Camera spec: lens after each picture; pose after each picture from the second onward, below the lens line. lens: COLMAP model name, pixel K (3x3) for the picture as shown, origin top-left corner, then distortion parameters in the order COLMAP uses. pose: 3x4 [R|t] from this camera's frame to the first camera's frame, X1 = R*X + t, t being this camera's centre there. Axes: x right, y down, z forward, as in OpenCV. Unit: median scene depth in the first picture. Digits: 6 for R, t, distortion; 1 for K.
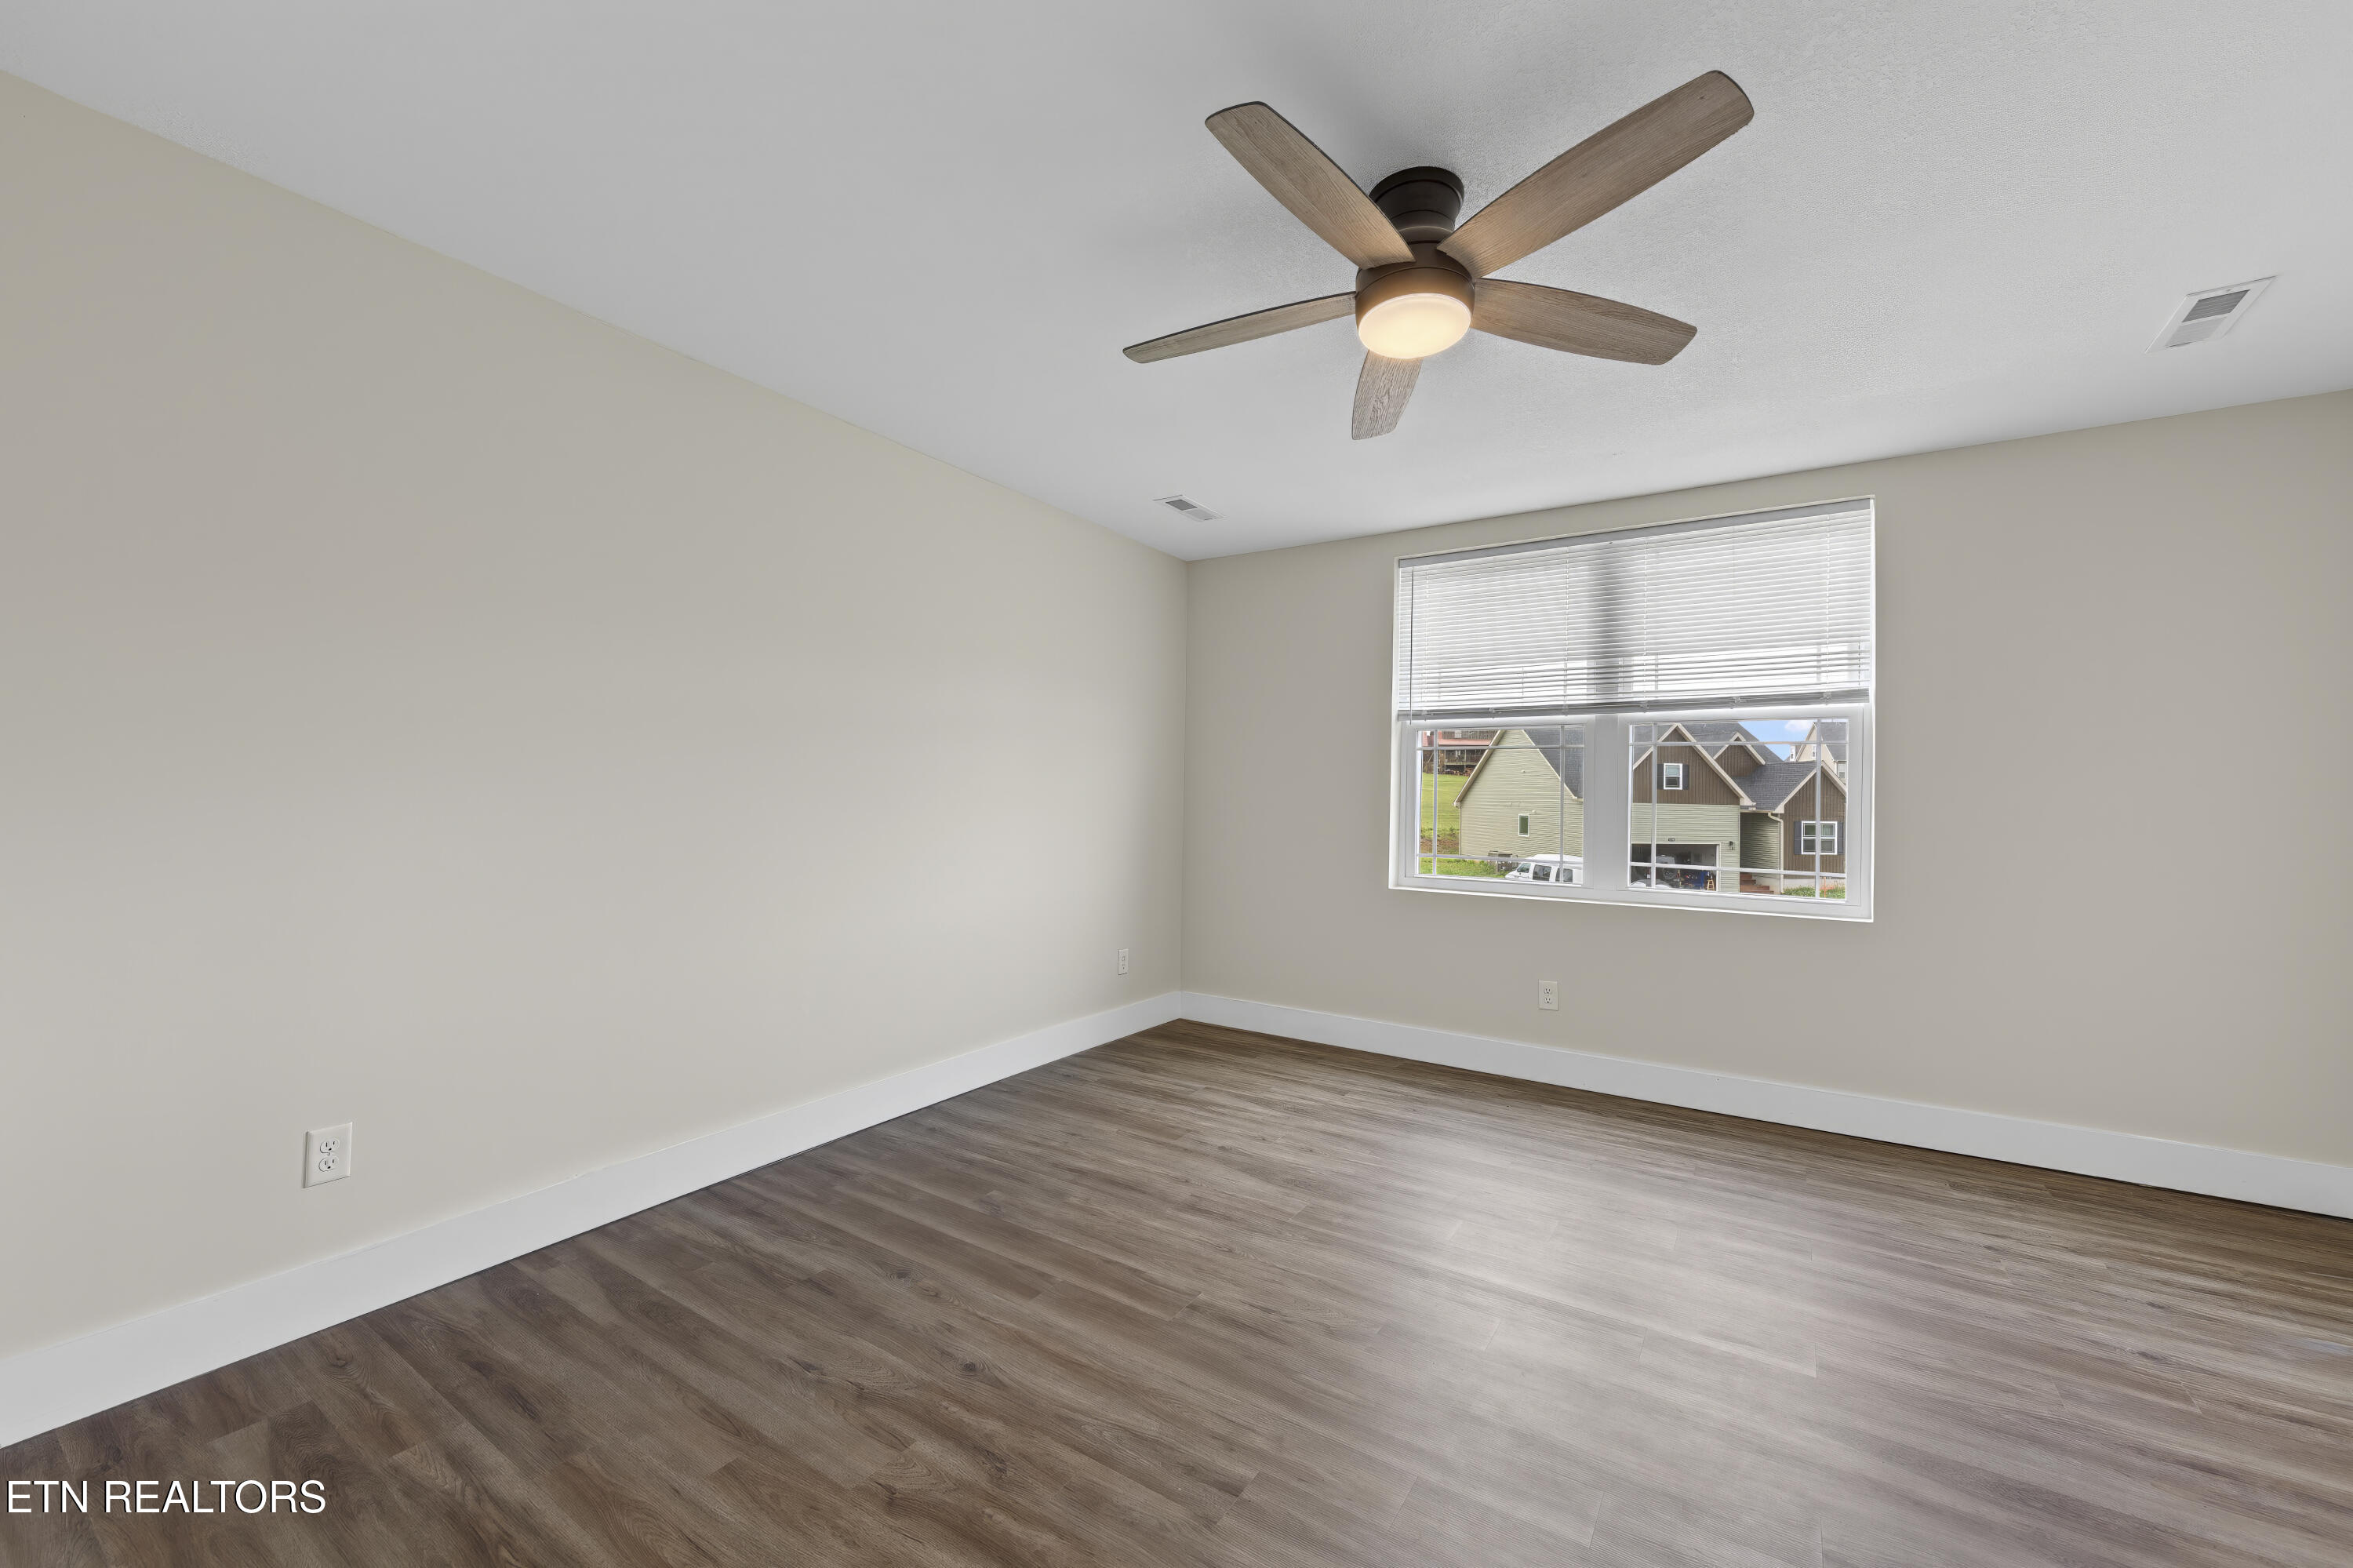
lens RADIAL K [[931.4, 0, 1170.8], [0, 931.4, 774.7], [0, 0, 1]] dist [-0.001169, -0.000639]
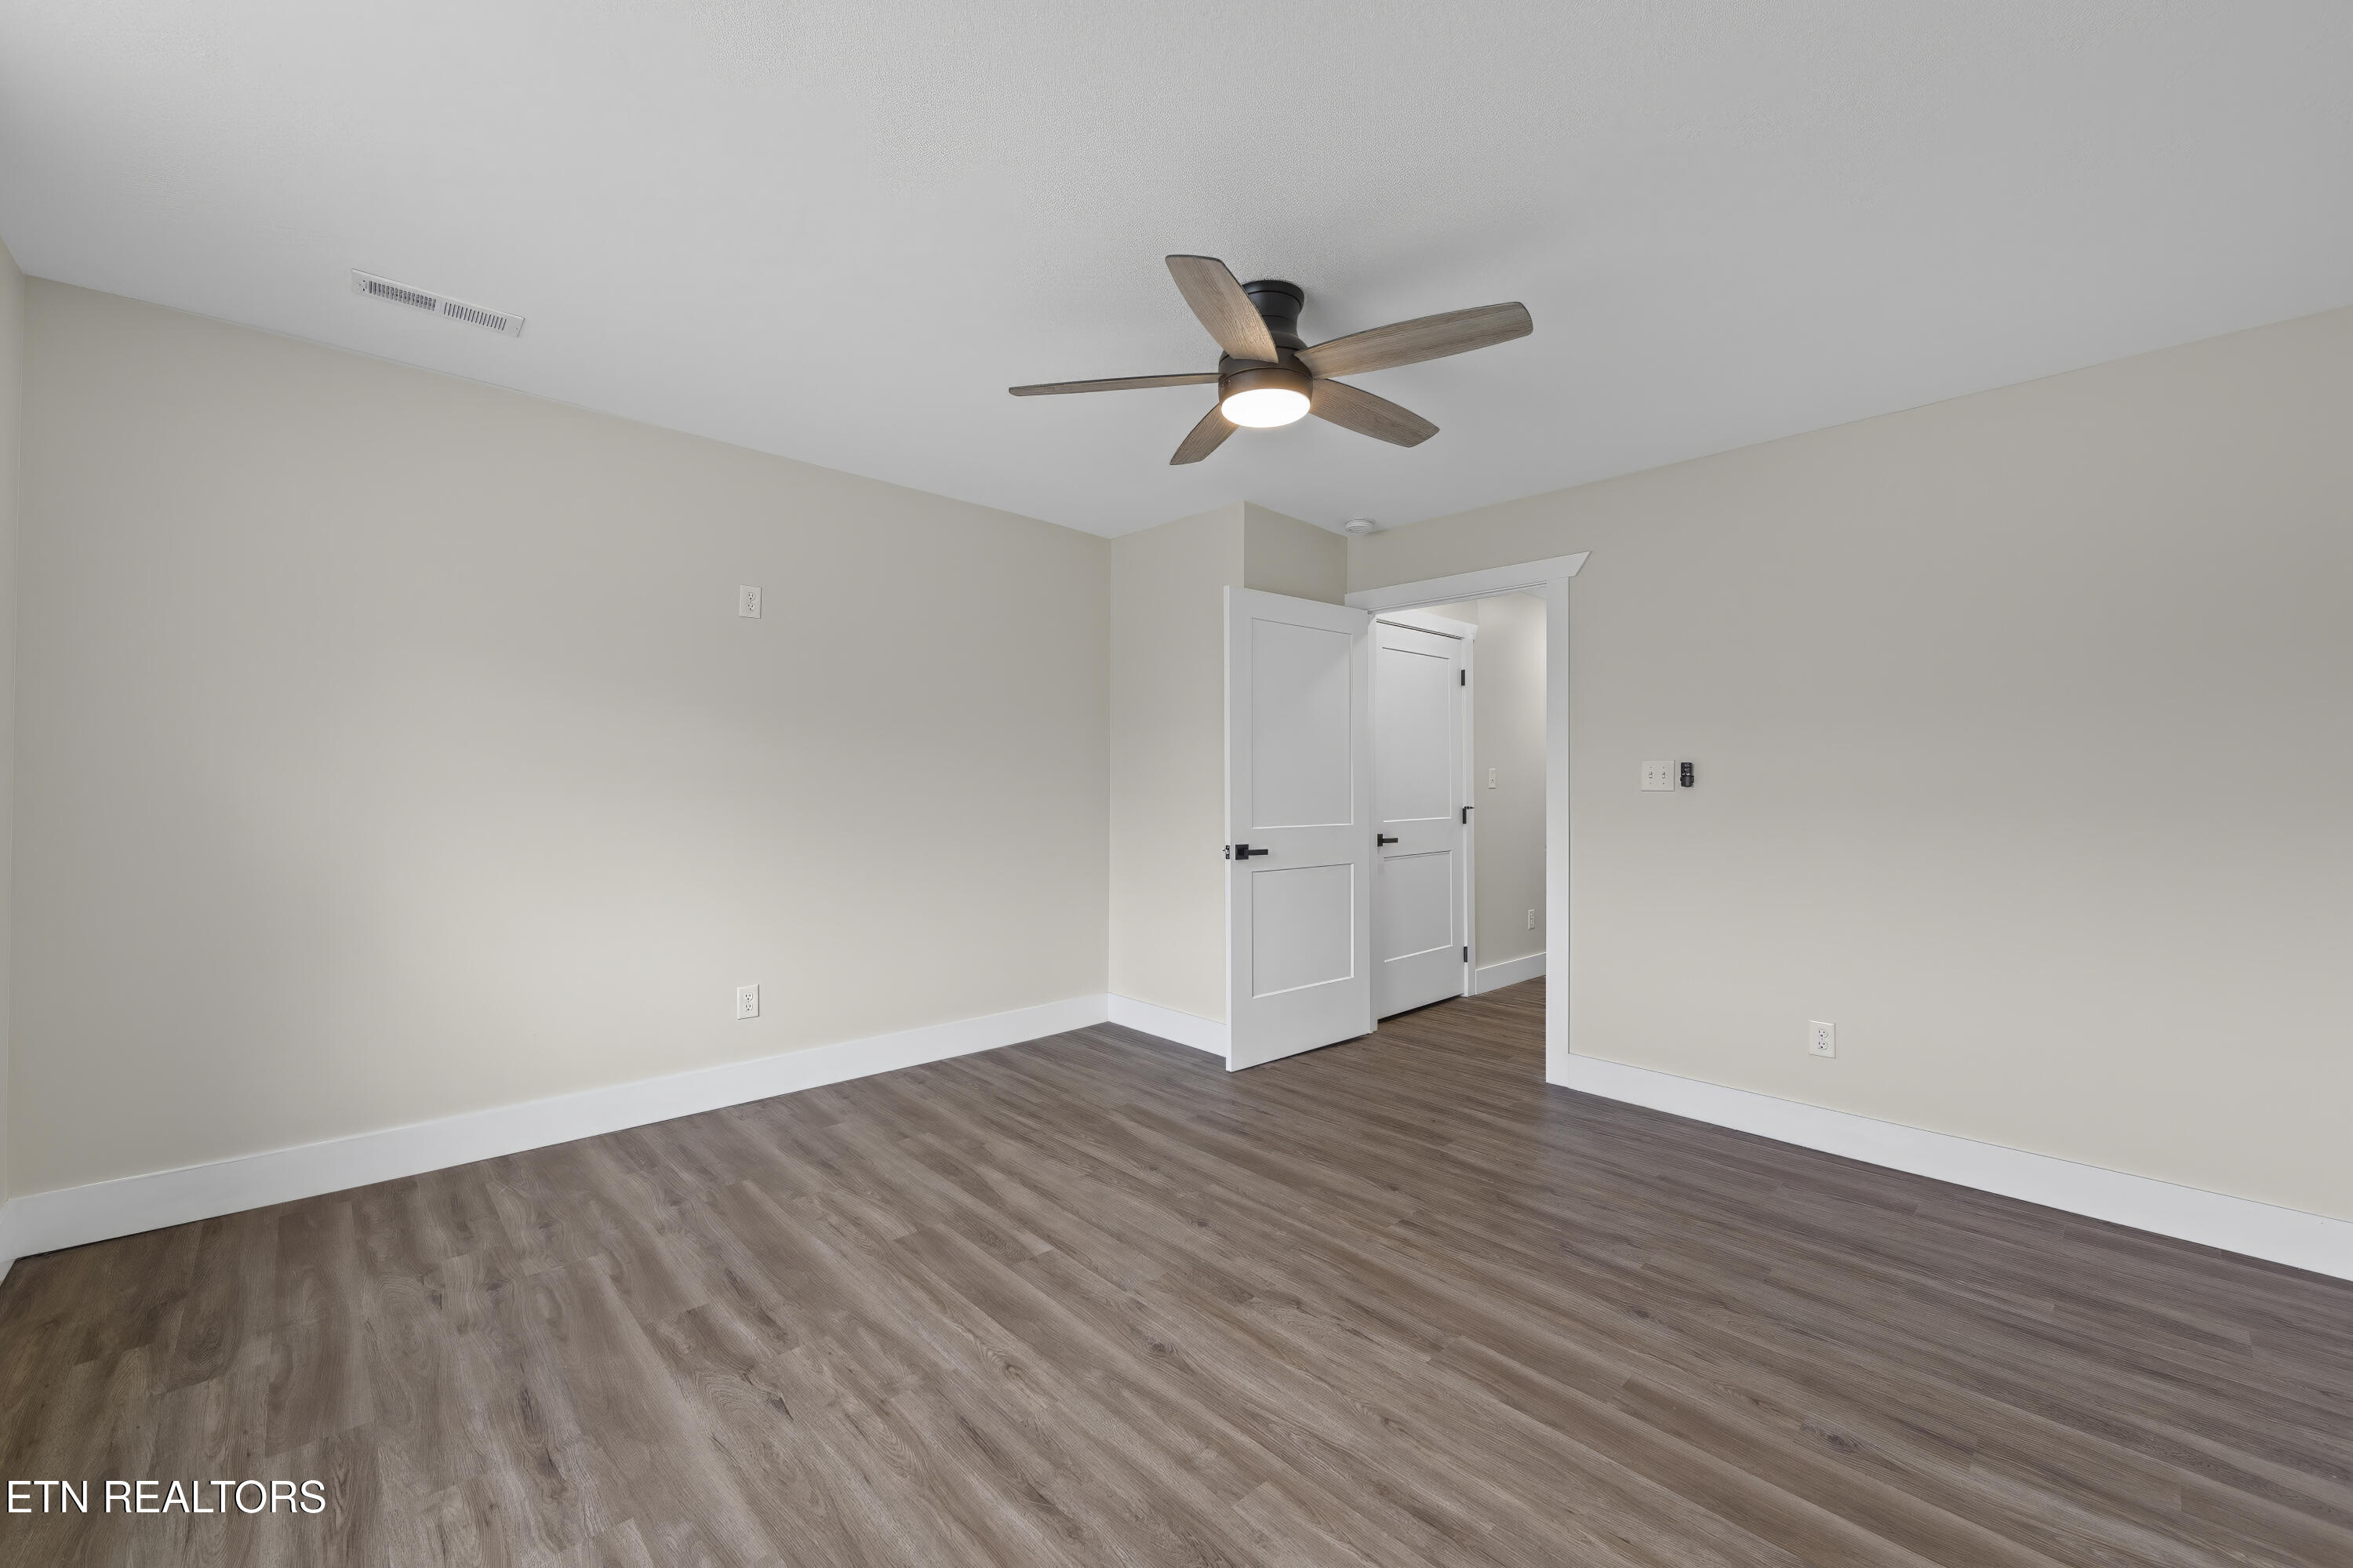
lens RADIAL K [[931.4, 0, 1170.8], [0, 931.4, 774.7], [0, 0, 1]] dist [-0.001169, -0.000639]
pose [[-0.973306, -0.022081, 0.228448, 0.081899], [-0.029145, 0.999194, -0.027594, 0.036990], [-0.227655, -0.033516, -0.973165, 1.990141]]
